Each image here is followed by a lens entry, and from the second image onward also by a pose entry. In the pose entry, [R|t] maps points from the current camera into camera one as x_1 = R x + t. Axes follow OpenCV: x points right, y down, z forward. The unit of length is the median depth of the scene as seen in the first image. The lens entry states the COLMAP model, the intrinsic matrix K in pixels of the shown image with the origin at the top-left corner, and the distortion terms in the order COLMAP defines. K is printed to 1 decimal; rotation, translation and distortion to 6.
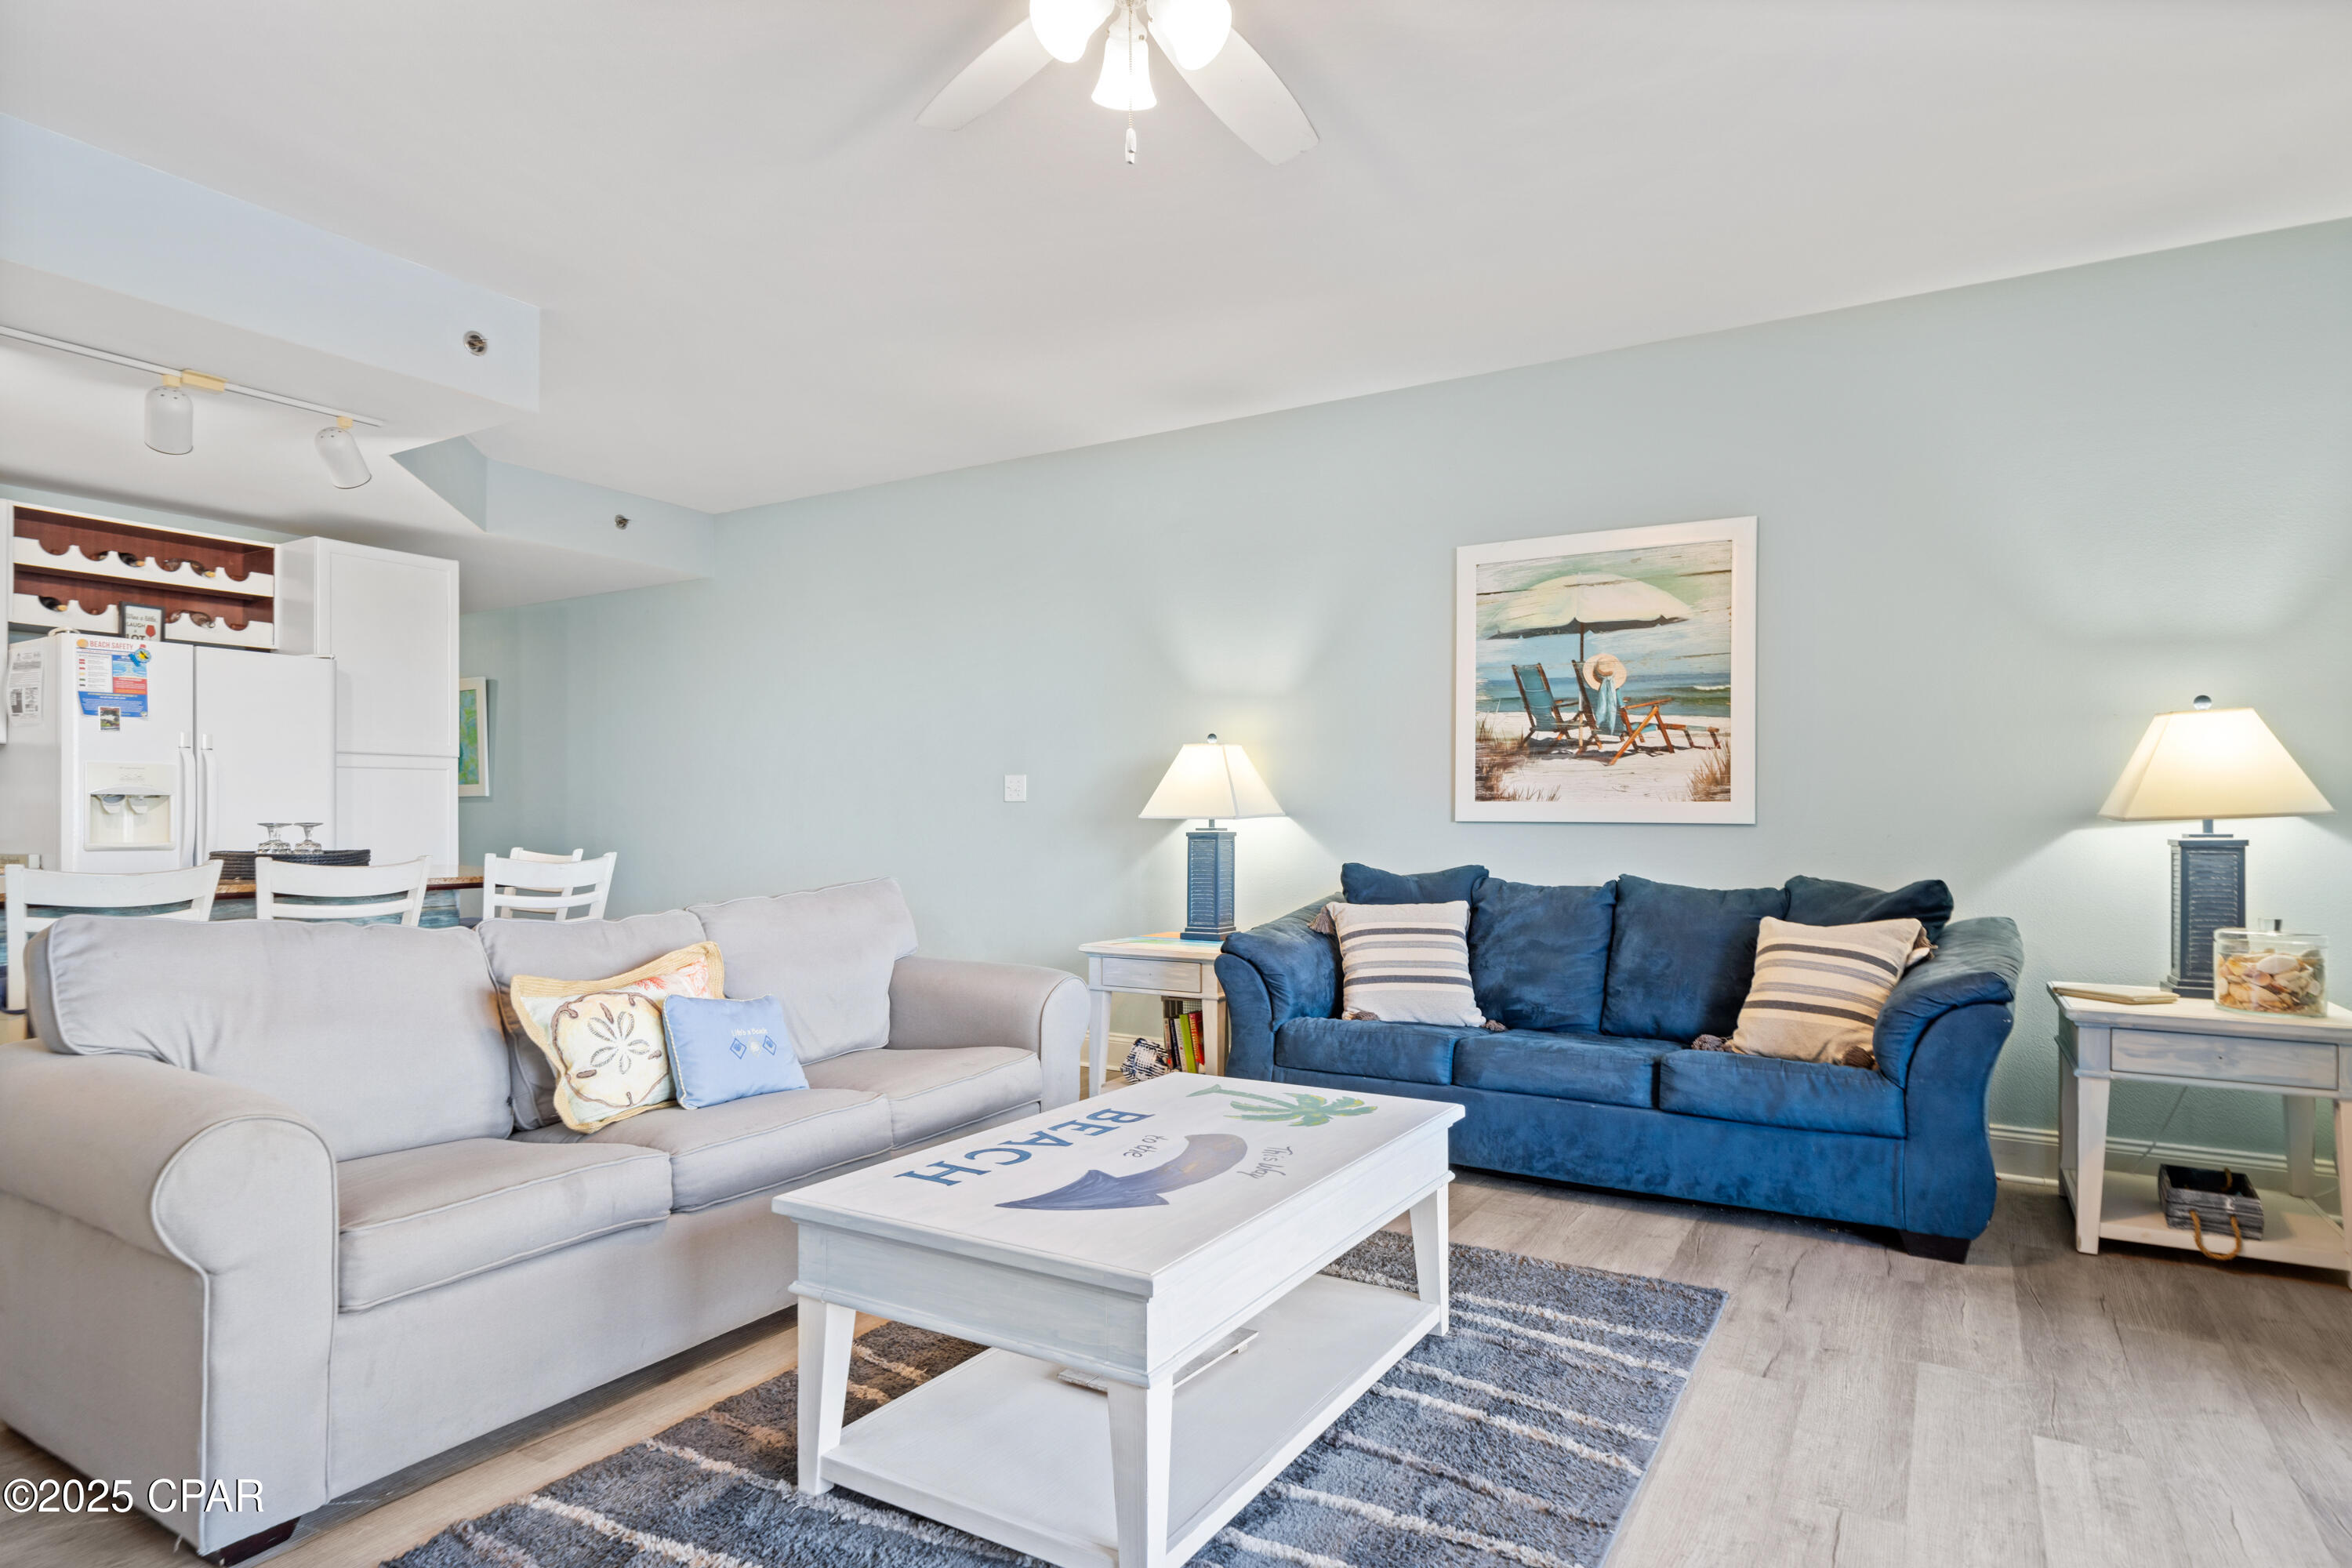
lens RADIAL K [[1203.2, 0, 1184.7], [0, 1203.2, 799.6], [0, 0, 1]] dist [0.004337, -0.000647]
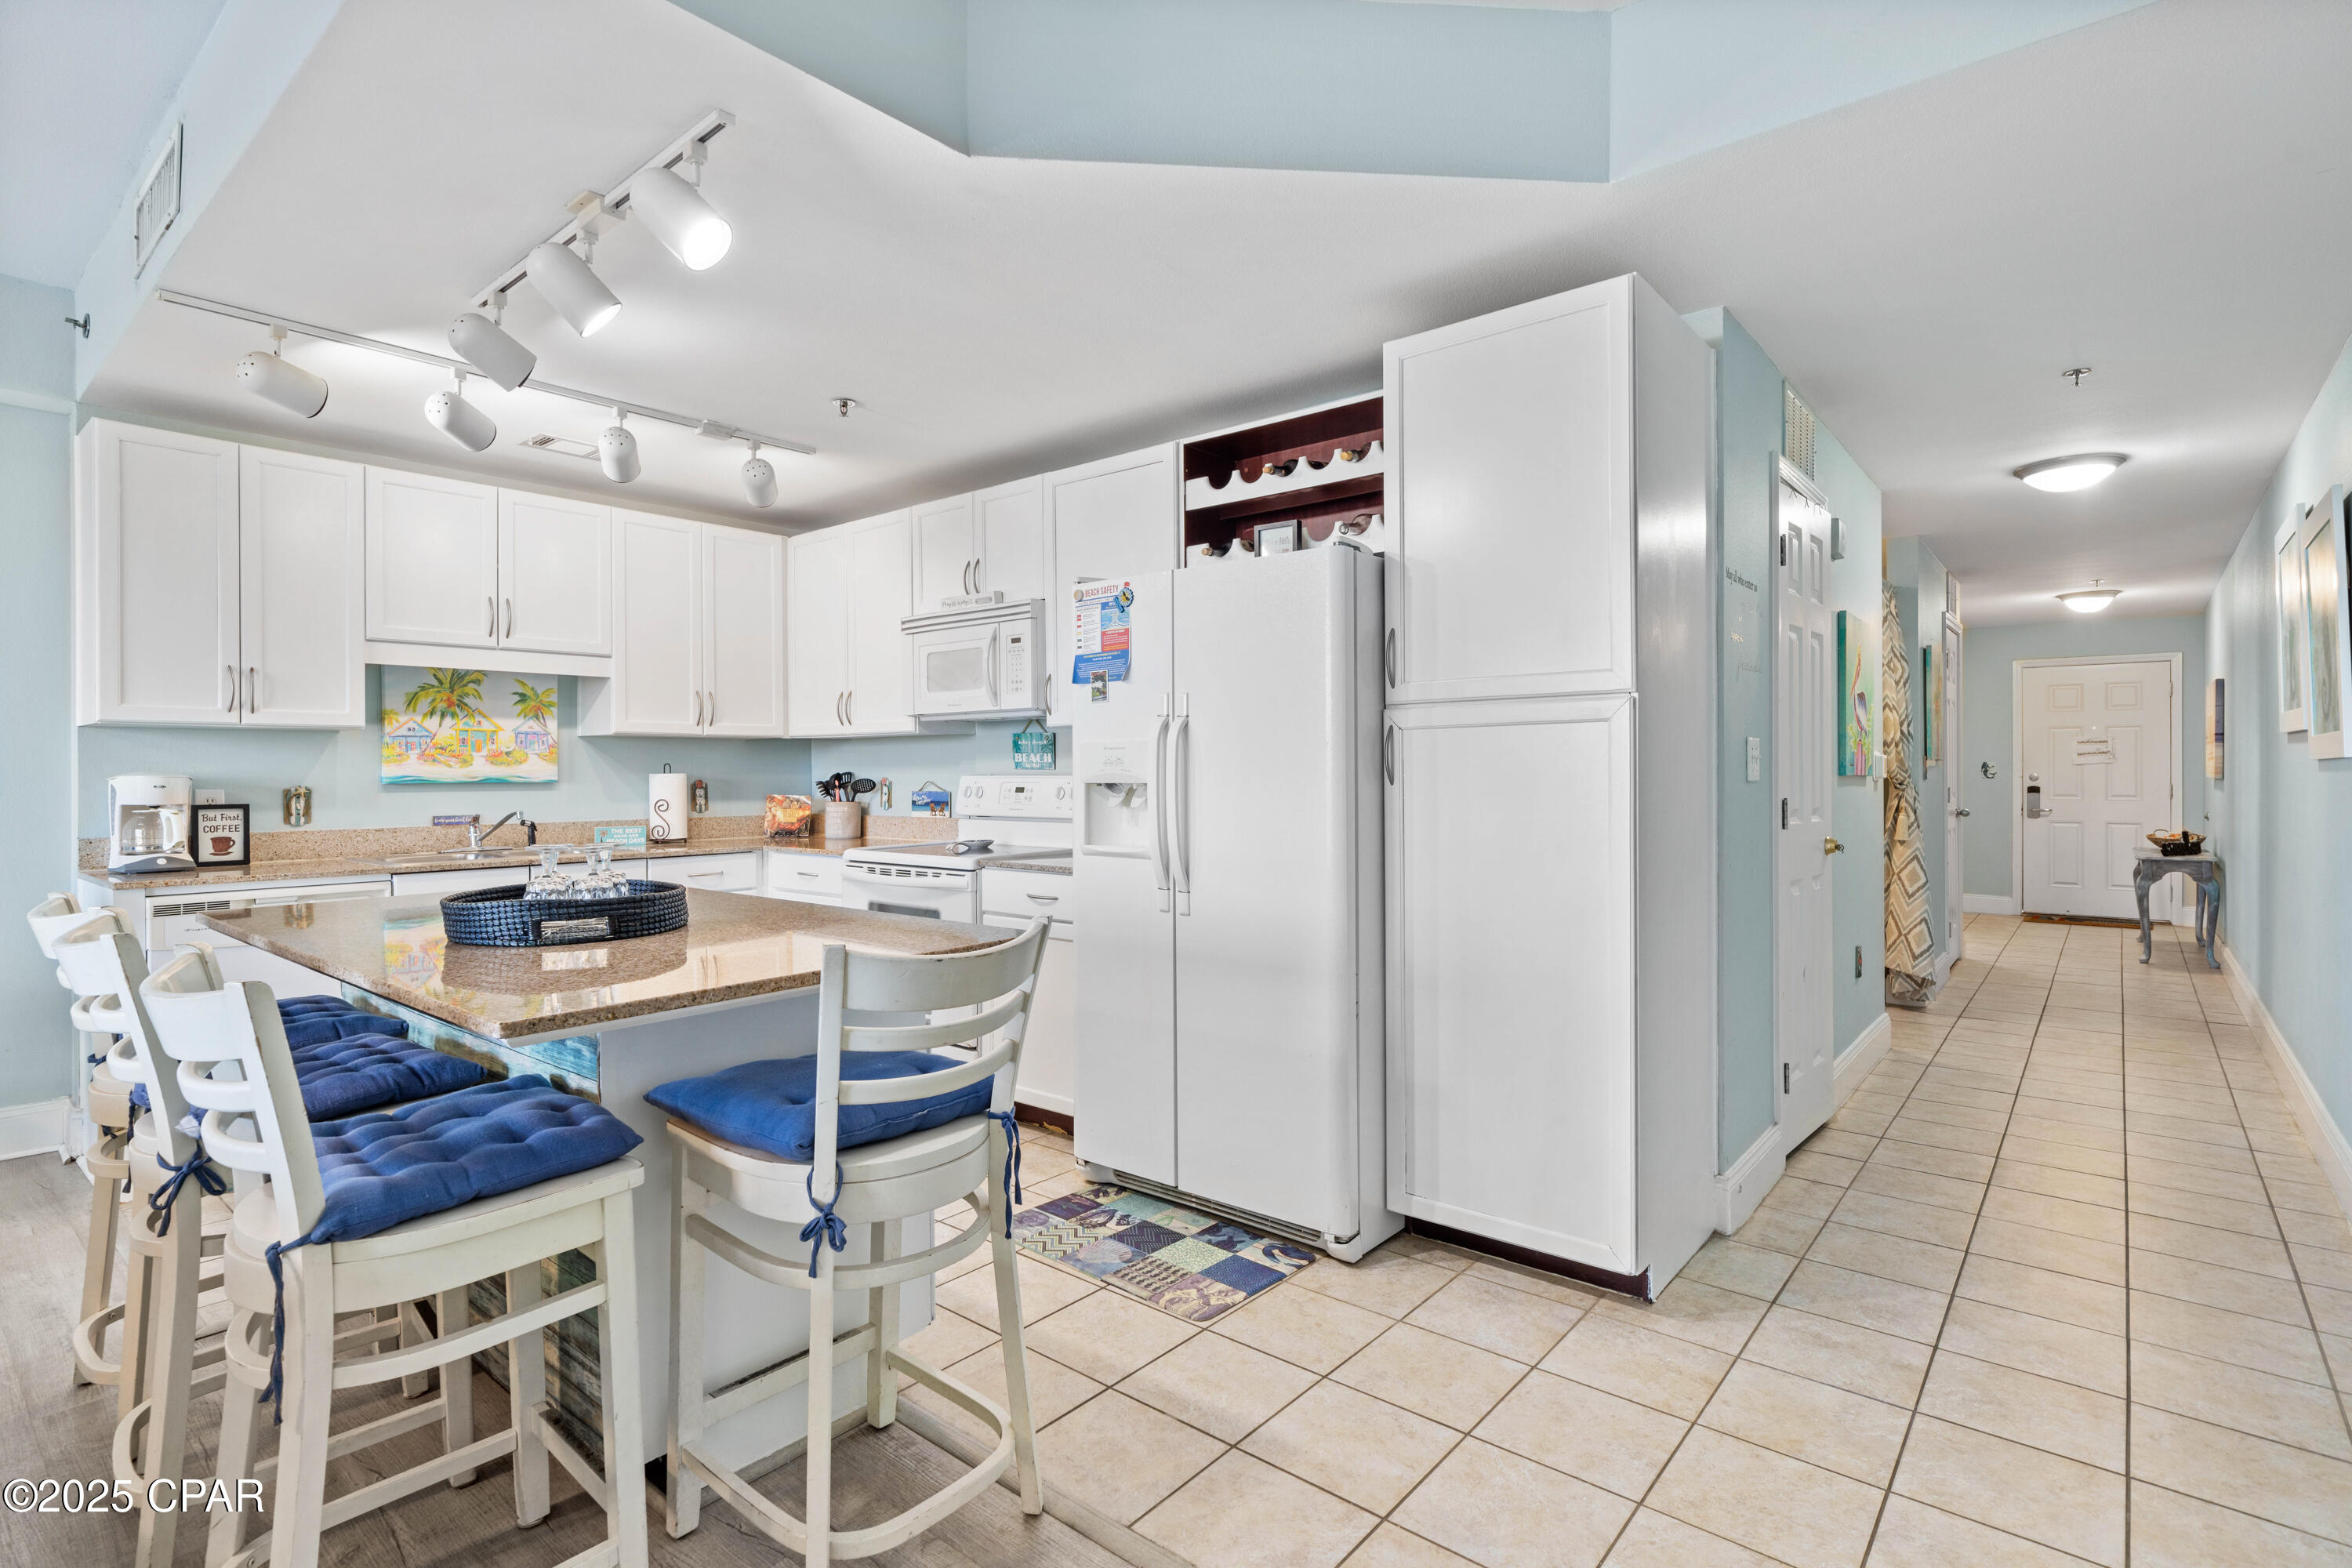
lens RADIAL K [[1135.2, 0, 1172.0], [0, 1135.2, 774.2], [0, 0, 1]] dist [0.004590, 0.000139]
pose [[-0.168285, 0.008268, -0.985704, -0.175382], [0.024038, 0.999702, 0.004281, -0.012126], [0.985445, -0.022974, -0.168433, 1.151112]]
